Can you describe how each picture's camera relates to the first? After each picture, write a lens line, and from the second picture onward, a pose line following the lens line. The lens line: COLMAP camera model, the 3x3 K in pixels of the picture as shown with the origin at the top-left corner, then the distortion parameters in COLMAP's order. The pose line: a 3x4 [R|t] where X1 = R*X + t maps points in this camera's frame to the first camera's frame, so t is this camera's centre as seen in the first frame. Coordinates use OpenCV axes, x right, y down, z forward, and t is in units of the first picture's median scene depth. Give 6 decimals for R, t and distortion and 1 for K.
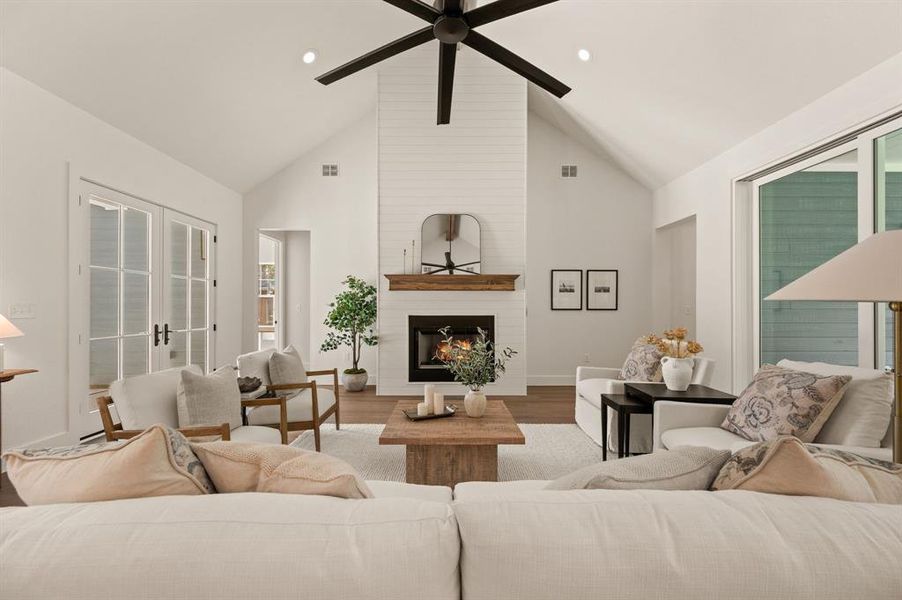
lens RADIAL K [[357.2, 0, 452.2], [0, 357.2, 304.2], [0, 0, 1]] dist [-0.001463, -0.000042]
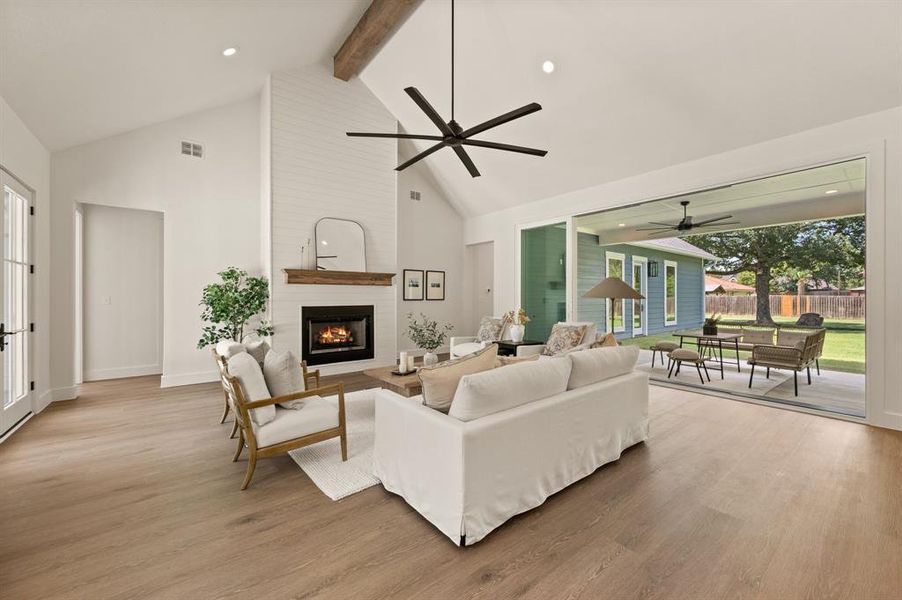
lens RADIAL K [[357.2, 0, 455.4], [0, 357.2, 297.0], [0, 0, 1]] dist [-0.000719, 0.000090]
pose [[0.783817, -0.003269, 0.620984, -0.429968], [-0.002345, 0.999963, 0.008225, -0.007809], [-0.620988, -0.007903, 0.783780, -0.154170]]
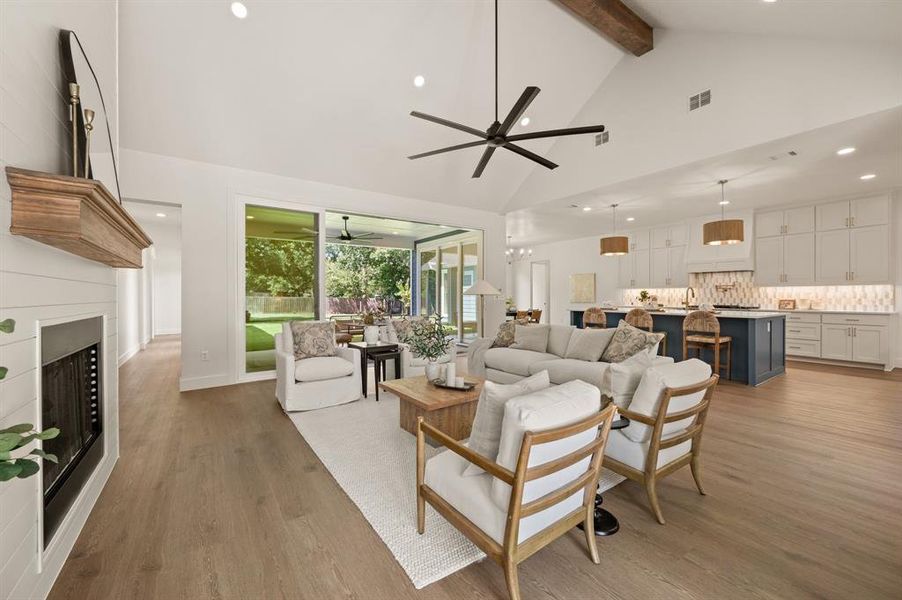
lens RADIAL K [[357.2, 0, 455.4], [0, 357.2, 297.0], [0, 0, 1]] dist [-0.000719, 0.000090]
pose [[-0.573896, -0.001614, 0.818927, -0.542543], [-0.004017, 0.999992, -0.000844, 0.008484], [-0.818918, -0.003774, -0.573898, 0.882914]]
